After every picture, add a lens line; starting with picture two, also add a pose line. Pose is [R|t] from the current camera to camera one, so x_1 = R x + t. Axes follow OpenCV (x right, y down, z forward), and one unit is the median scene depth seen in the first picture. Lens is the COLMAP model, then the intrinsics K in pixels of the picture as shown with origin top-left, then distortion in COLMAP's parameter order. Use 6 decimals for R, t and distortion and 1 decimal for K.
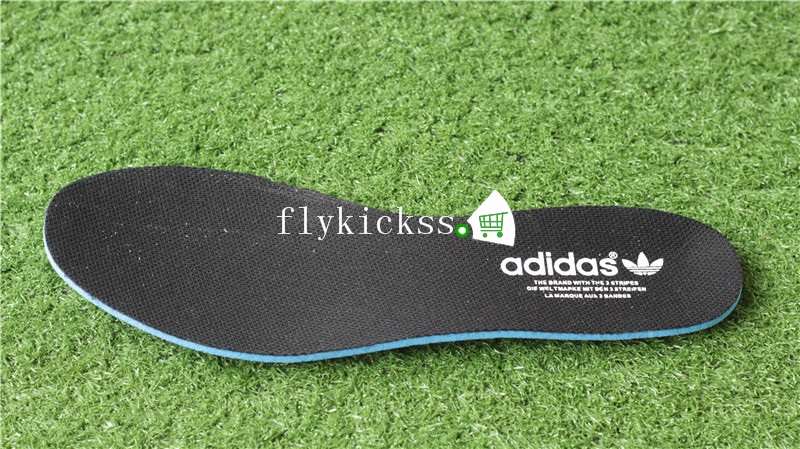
lens RADIAL K [[1974.2, 0, 400.7], [0, 1974.2, 222.4], [0, 0, 1]] dist [-0.110111, 0.000000]
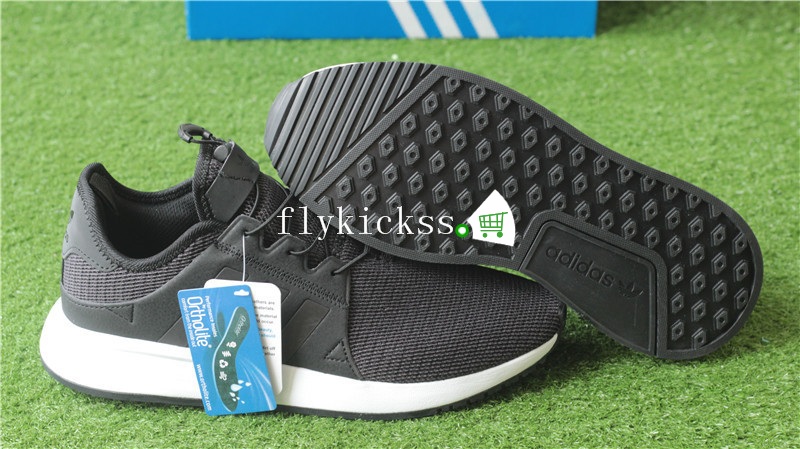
lens RADIAL K [[1974.2, 0, 396.1], [0, 1974.2, 217.7], [0, 0, 1]] dist [-0.110111, 0.000000]
pose [[0.999891, -0.012664, 0.007648, 0.026408], [0.014668, 0.915901, -0.401136, 0.495177], [-0.001925, 0.401204, 0.915987, -0.352063]]
